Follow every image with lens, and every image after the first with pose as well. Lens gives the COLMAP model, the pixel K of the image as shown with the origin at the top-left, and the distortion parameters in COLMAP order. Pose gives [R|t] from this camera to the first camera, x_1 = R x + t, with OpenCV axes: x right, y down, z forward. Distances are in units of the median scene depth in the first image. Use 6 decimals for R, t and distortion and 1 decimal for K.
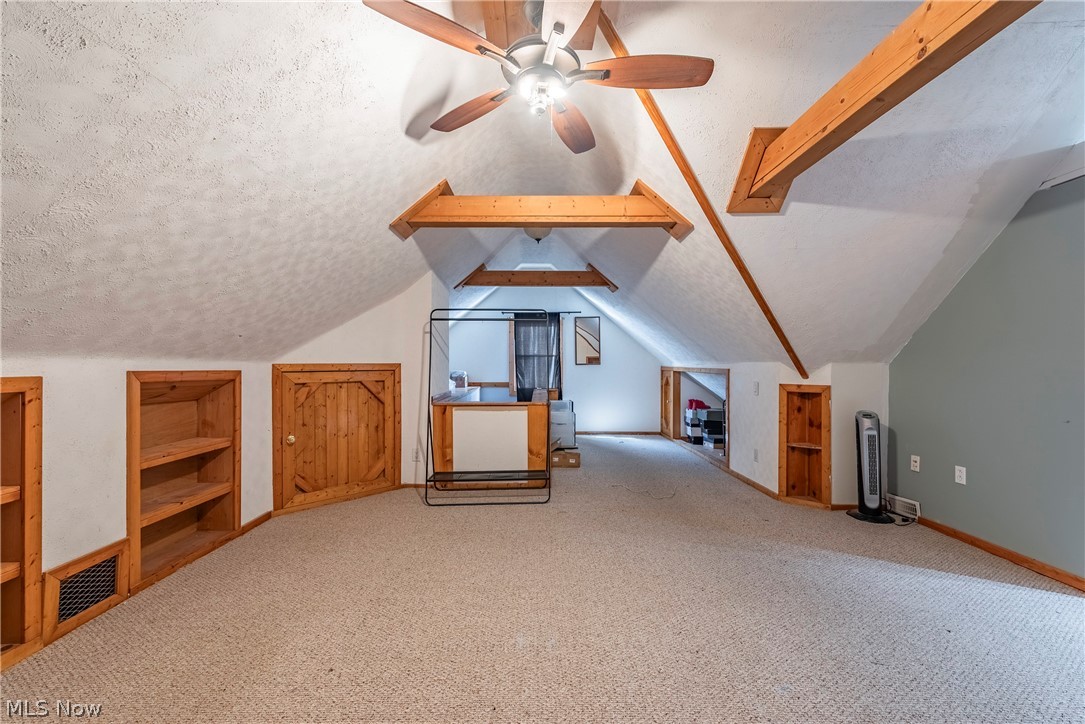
lens RADIAL K [[454.4, 0, 542.5], [0, 454.4, 362.0], [0, 0, 1]] dist [-0.000326, 0.000010]
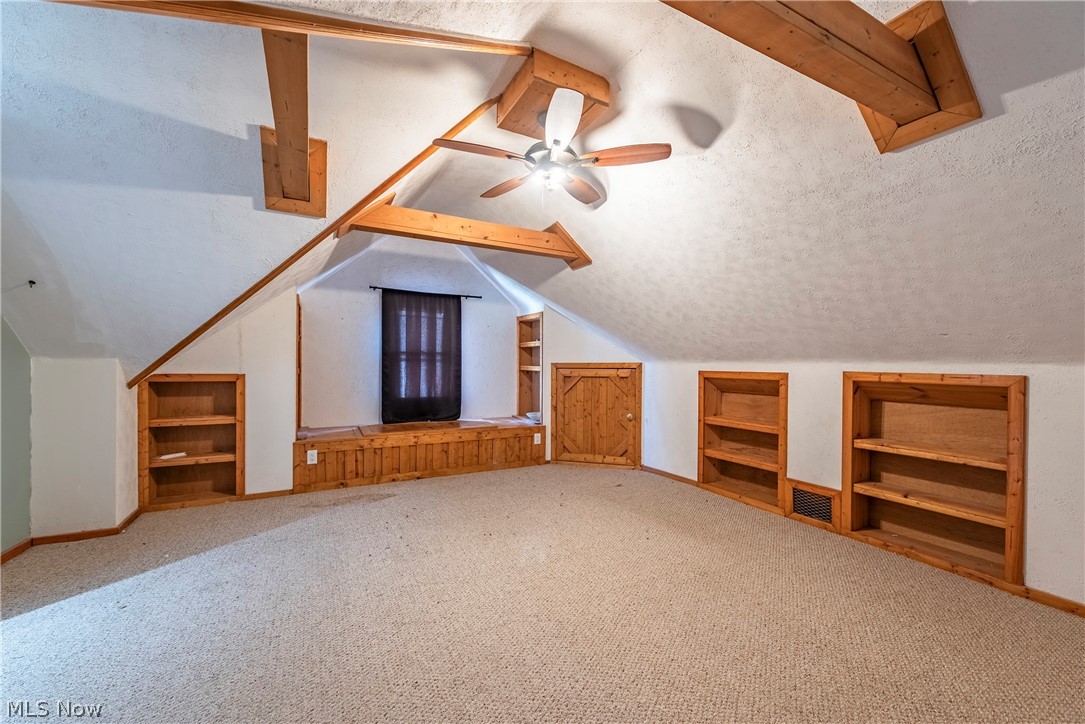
lens RADIAL K [[424.6, 0, 542.4], [0, 424.6, 366.5], [0, 0, 1]] dist [0.027527, -0.011127]
pose [[-0.880491, -0.002918, -0.474054, 0.515694], [-0.001465, 0.999993, -0.003435, 0.011071], [0.474061, -0.002330, -0.880489, 1.709958]]
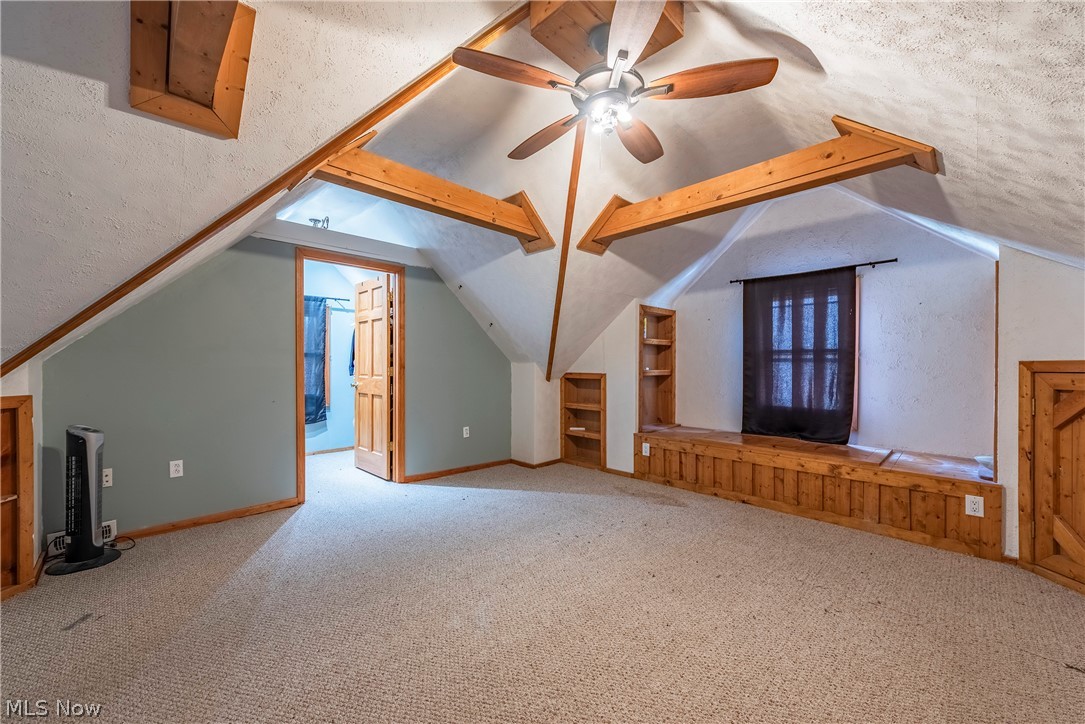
lens RADIAL K [[425.8, 0, 542.0], [0, 425.8, 365.7], [0, 0, 1]] dist [0.002928, 0.000127]
pose [[-0.699513, -0.001835, 0.714617, -0.488043], [-0.008833, 0.999943, -0.006078, 0.012473], [-0.714565, -0.010564, -0.699489, 1.428298]]
